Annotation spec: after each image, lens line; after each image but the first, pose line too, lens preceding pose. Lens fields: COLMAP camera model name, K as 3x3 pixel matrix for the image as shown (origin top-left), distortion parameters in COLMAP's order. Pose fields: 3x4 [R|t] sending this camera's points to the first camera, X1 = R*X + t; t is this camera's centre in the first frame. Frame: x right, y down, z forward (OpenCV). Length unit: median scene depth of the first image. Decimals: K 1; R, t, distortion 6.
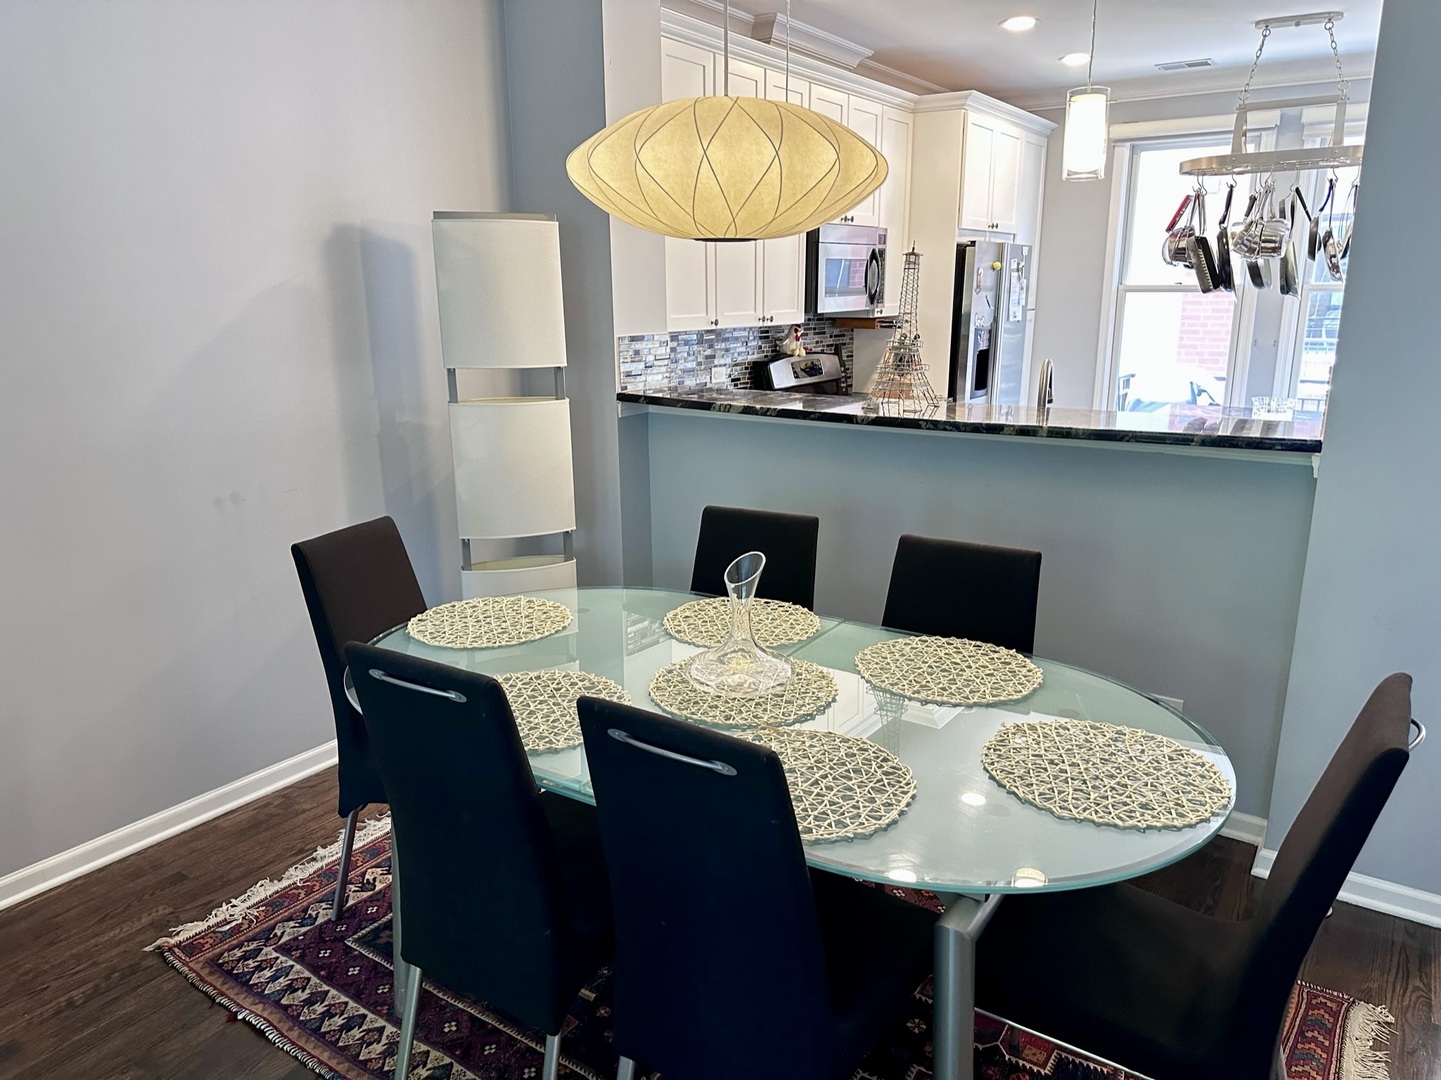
lens RADIAL K [[1018.4, 0, 720.7], [0, 1018.4, 550.5], [0, 0, 1]] dist [0.037215, -0.041378]
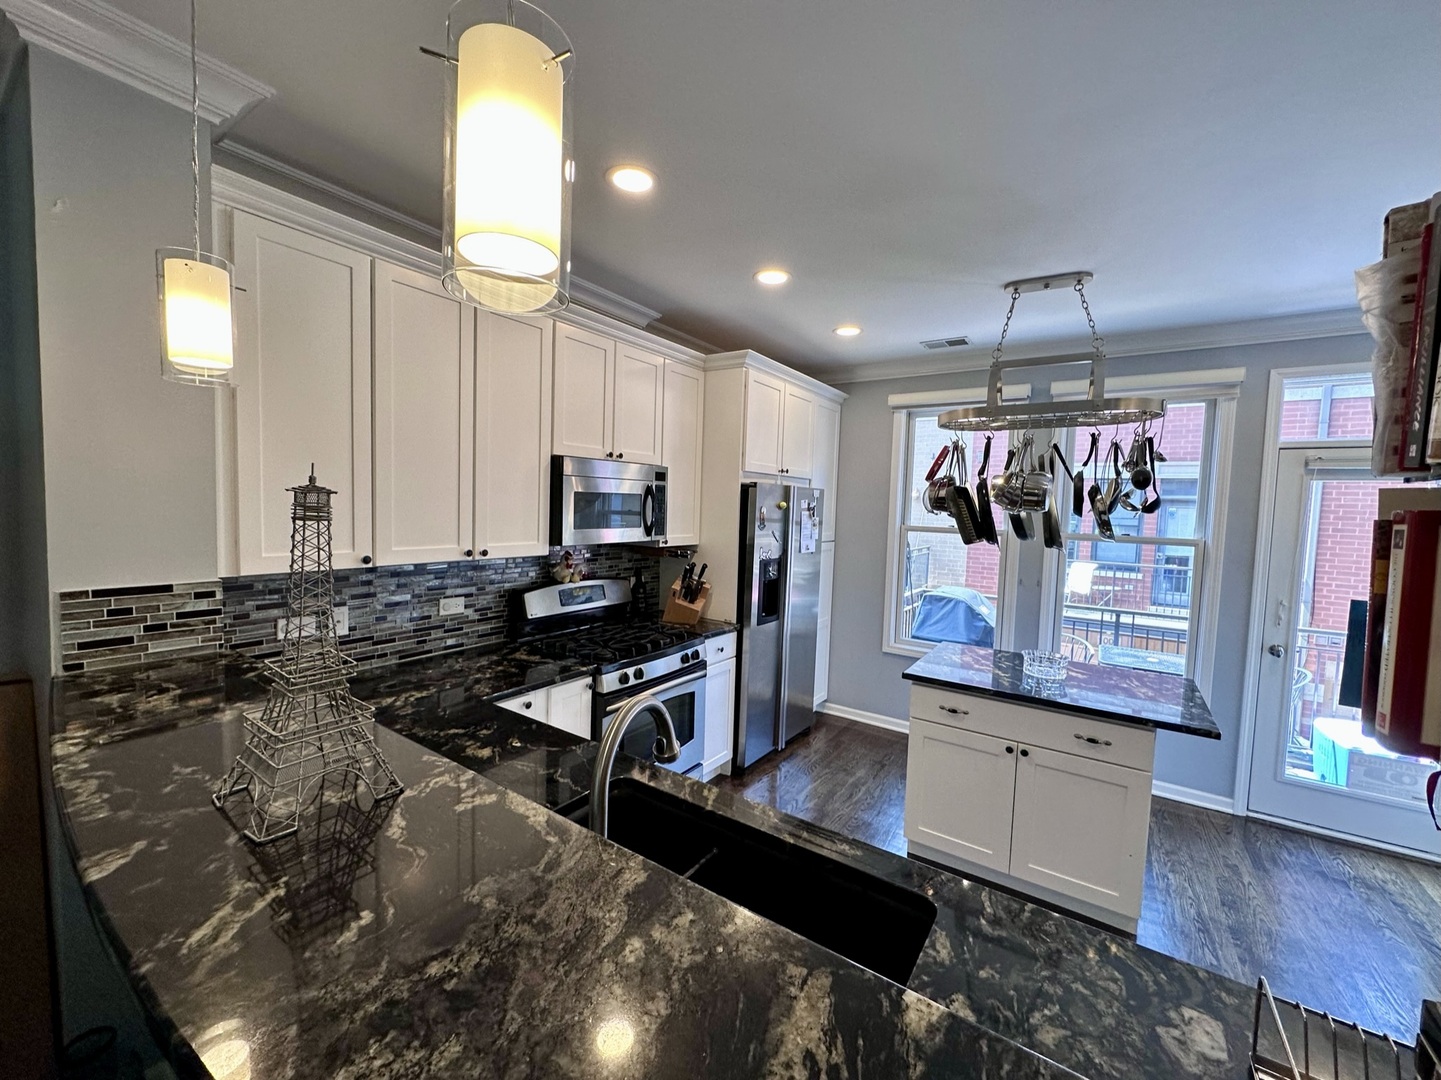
lens RADIAL K [[576.7, 0, 715.9], [0, 576.7, 539.5], [0, 0, 1]] dist [0.002320, -0.000273]
pose [[0.999096, 0.041477, -0.009278, 0.343623], [-0.042486, 0.980640, -0.191155, -0.200835], [0.001170, 0.191377, 0.981516, 0.665848]]
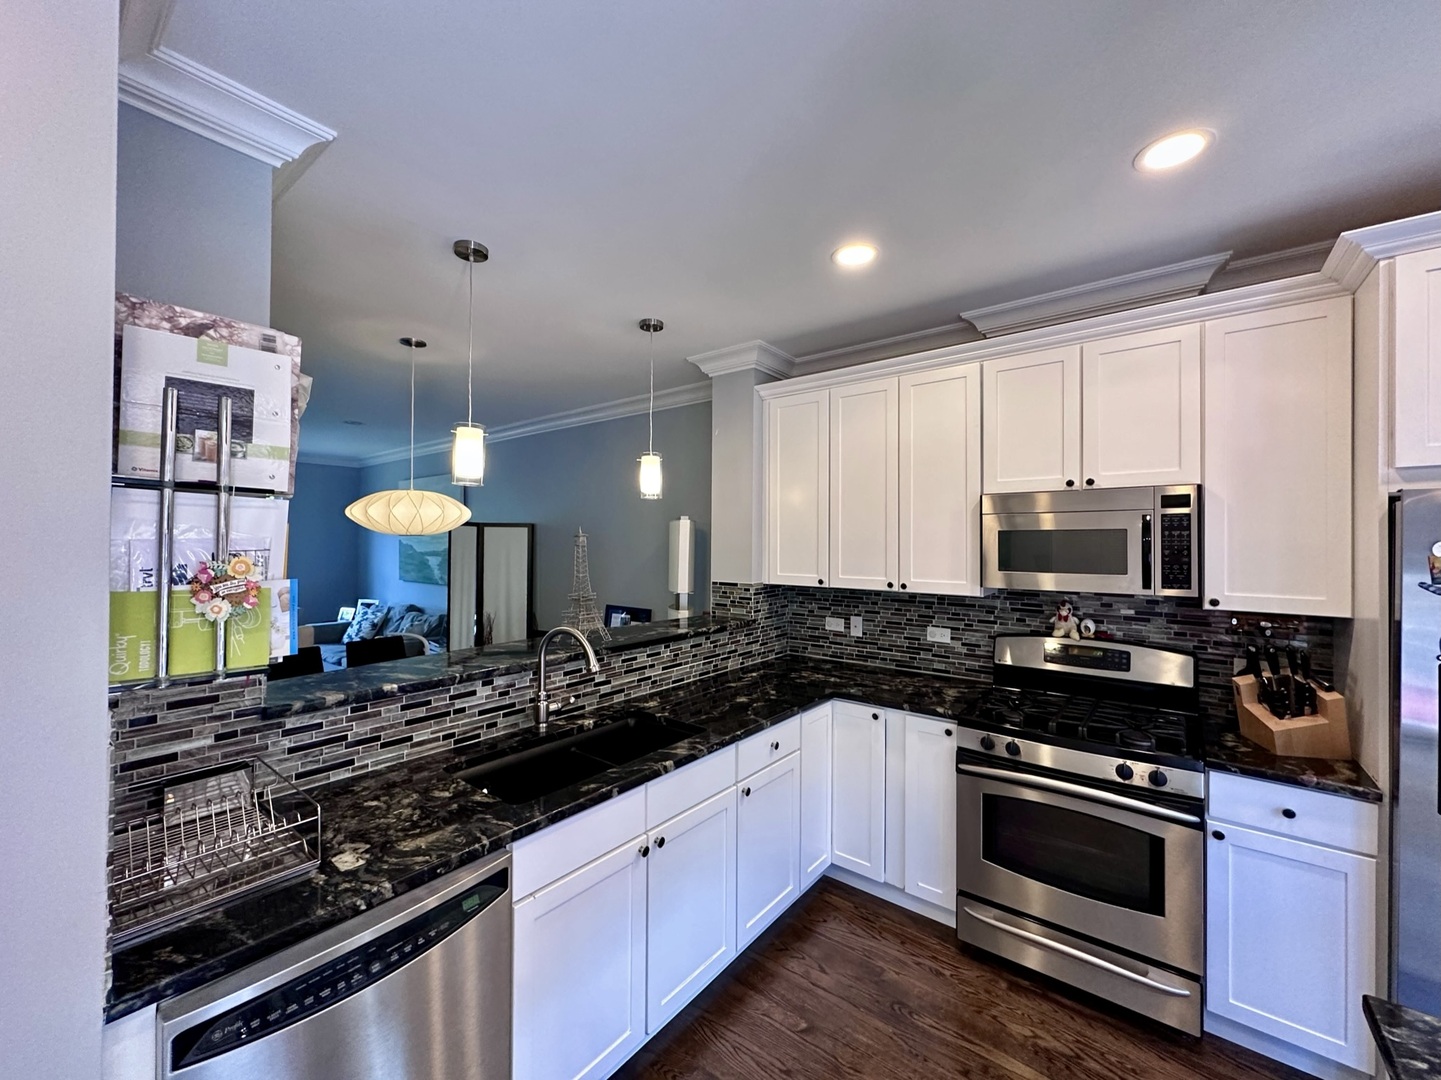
lens RADIAL K [[576.7, 0, 727.7], [0, 576.7, 539.2], [0, 0, 1]] dist [0.002320, -0.000273]
pose [[-0.073922, 0.000702, -0.997264, 0.889595], [-0.258750, 0.965740, 0.019860, -0.319444], [0.963112, 0.259510, -0.071208, 1.137069]]
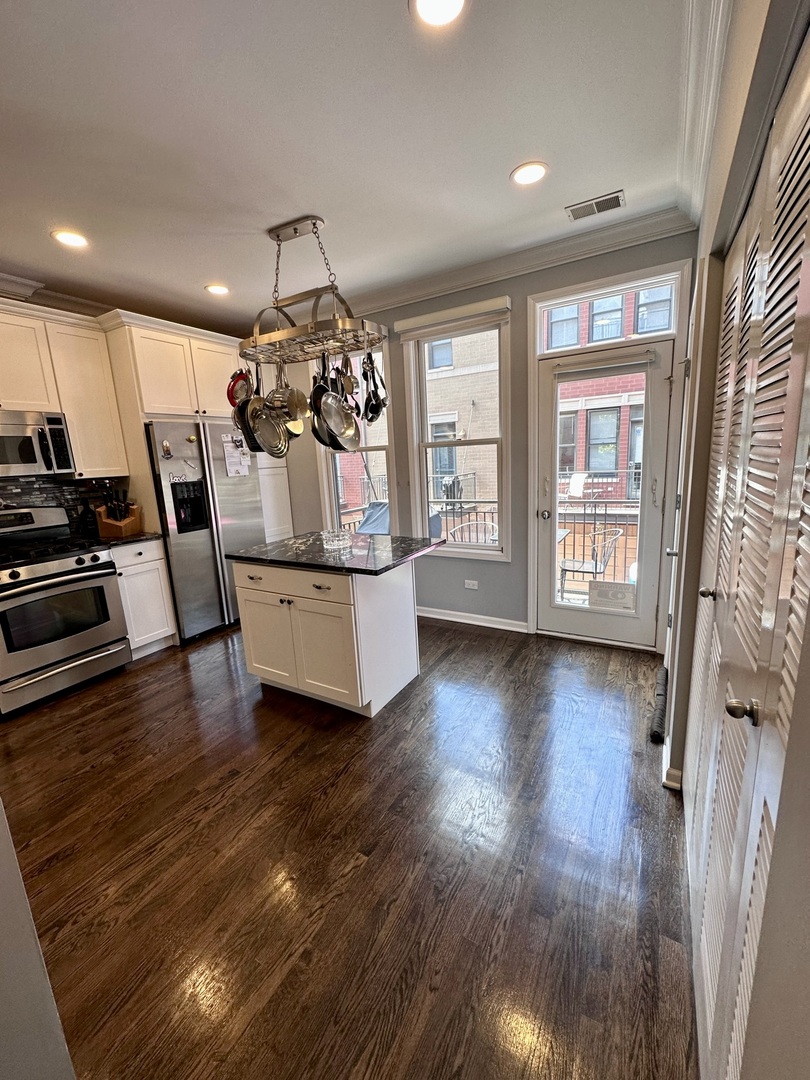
lens RADIAL K [[432.2, 0, 400.5], [0, 432.2, 541.4], [0, 0, 1]] dist [0.002320, -0.000273]
pose [[0.997896, -0.052761, 0.037669, 0.880062], [0.054995, 0.996623, -0.060968, -0.143208], [-0.034325, 0.062912, 0.997429, 0.679938]]
